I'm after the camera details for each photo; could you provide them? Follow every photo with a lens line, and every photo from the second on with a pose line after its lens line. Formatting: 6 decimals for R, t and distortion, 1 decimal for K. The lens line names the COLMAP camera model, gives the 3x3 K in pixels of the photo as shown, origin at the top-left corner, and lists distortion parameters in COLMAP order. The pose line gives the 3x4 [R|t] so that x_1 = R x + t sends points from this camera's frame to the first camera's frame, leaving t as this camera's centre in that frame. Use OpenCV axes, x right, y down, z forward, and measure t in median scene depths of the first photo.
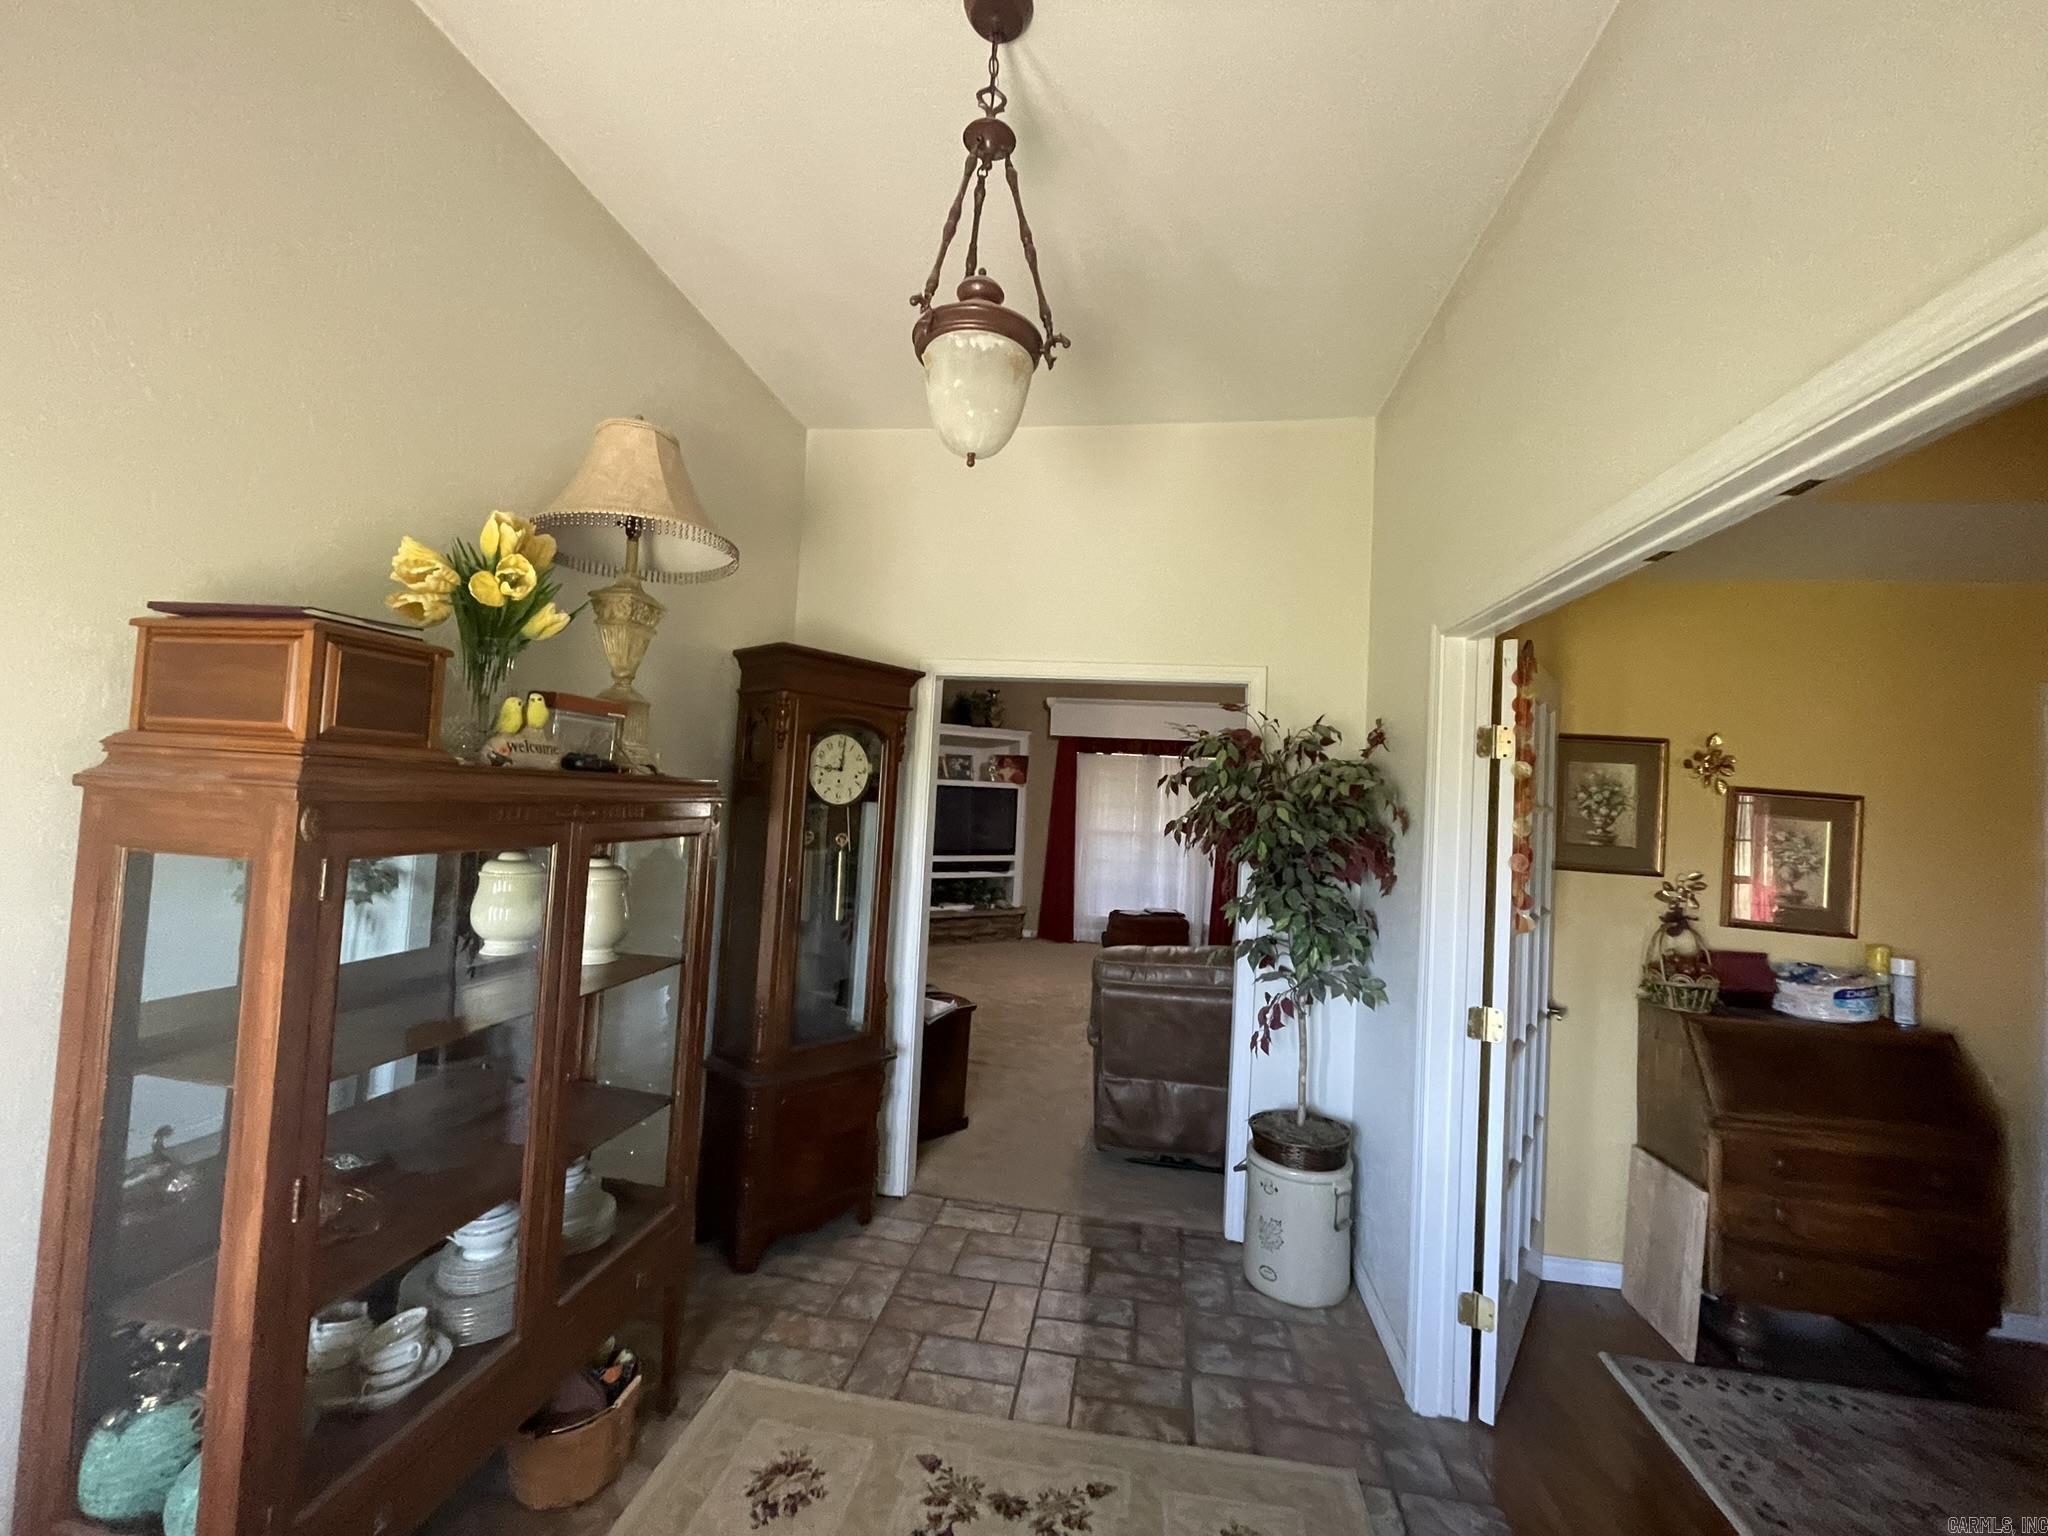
lens RADIAL K [[824.4, 0, 1024.6], [0, 824.4, 760.8], [0, 0, 1]] dist [-0.002637, -0.000649]
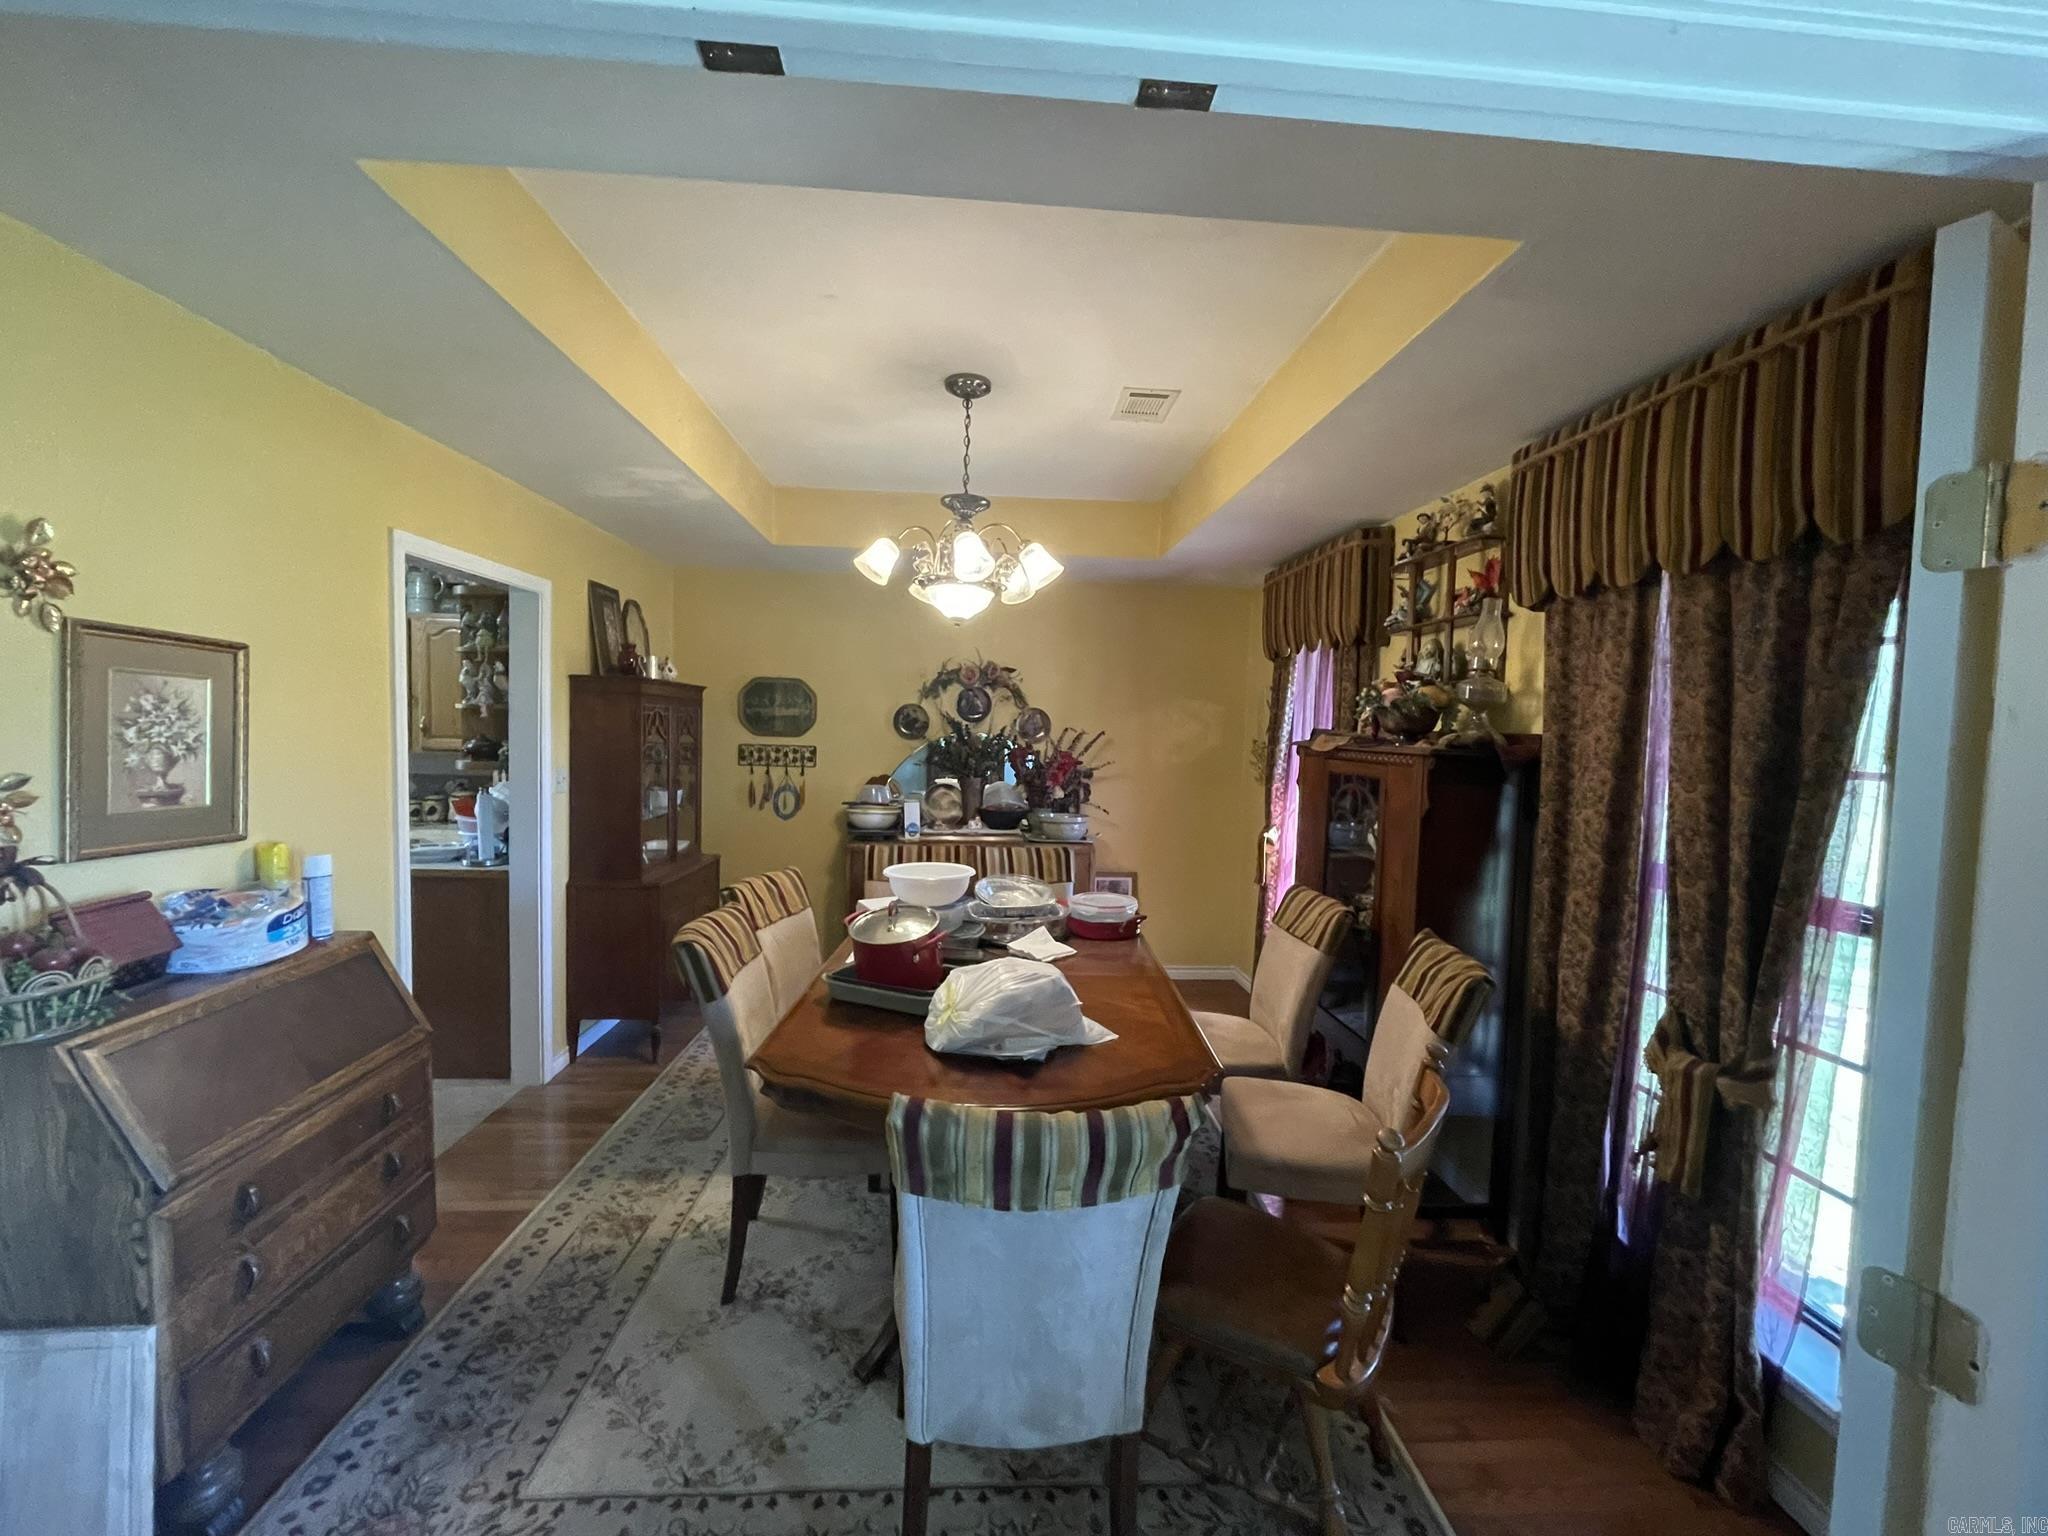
lens RADIAL K [[824.4, 0, 1024.6], [0, 824.4, 760.8], [0, 0, 1]] dist [-0.002637, -0.000649]
pose [[-0.231529, -0.102398, 0.967424, 0.148477], [-0.090495, 0.992400, 0.083384, 0.022341], [-0.968610, -0.068241, -0.239036, 0.501090]]
